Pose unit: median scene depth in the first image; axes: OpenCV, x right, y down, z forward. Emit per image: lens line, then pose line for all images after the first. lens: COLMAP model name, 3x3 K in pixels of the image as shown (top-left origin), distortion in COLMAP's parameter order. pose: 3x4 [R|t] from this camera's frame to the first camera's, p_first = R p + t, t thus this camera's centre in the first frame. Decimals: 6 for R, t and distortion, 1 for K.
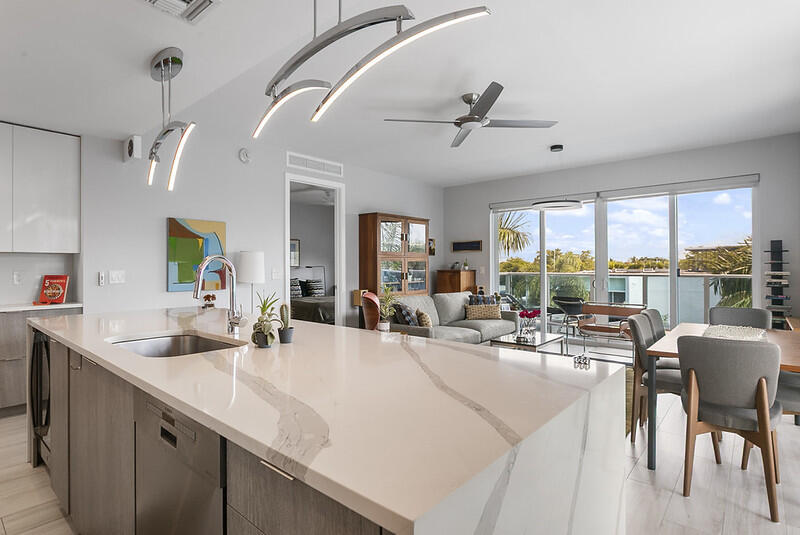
lens RADIAL K [[409.9, 0, 400.0], [0, 409.9, 267.5], [0, 0, 1]] dist [-0.001893, -0.000202]
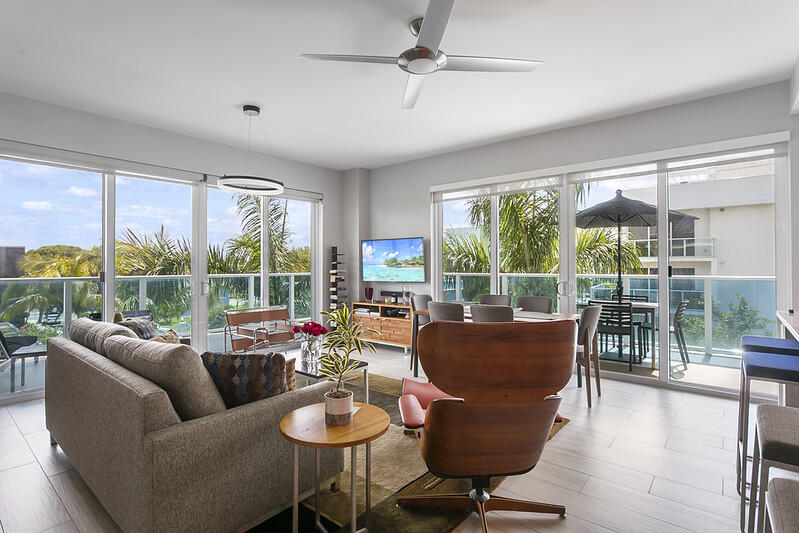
lens RADIAL K [[399.6, 0, 399.5], [0, 399.6, 266.5], [0, 0, 1]] dist [-0.003010, -0.000152]
pose [[-0.018286, 0.004915, 0.999821, -0.358052], [0.001118, 0.999987, -0.004895, -0.000001], [-0.999832, 0.001028, -0.018292, 0.746007]]
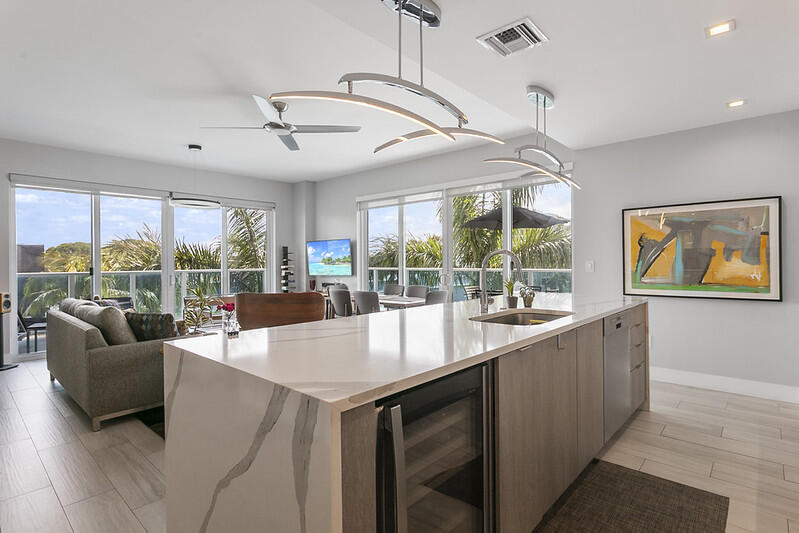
lens RADIAL K [[409.4, 0, 399.5], [0, 409.4, 266.5], [0, 0, 1]] dist [-0.001893, -0.000202]
pose [[0.022482, -0.005731, 0.999731, -0.632239], [0.004764, 0.999973, 0.005625, 0.000660], [-0.999736, 0.004637, 0.022508, 0.471326]]
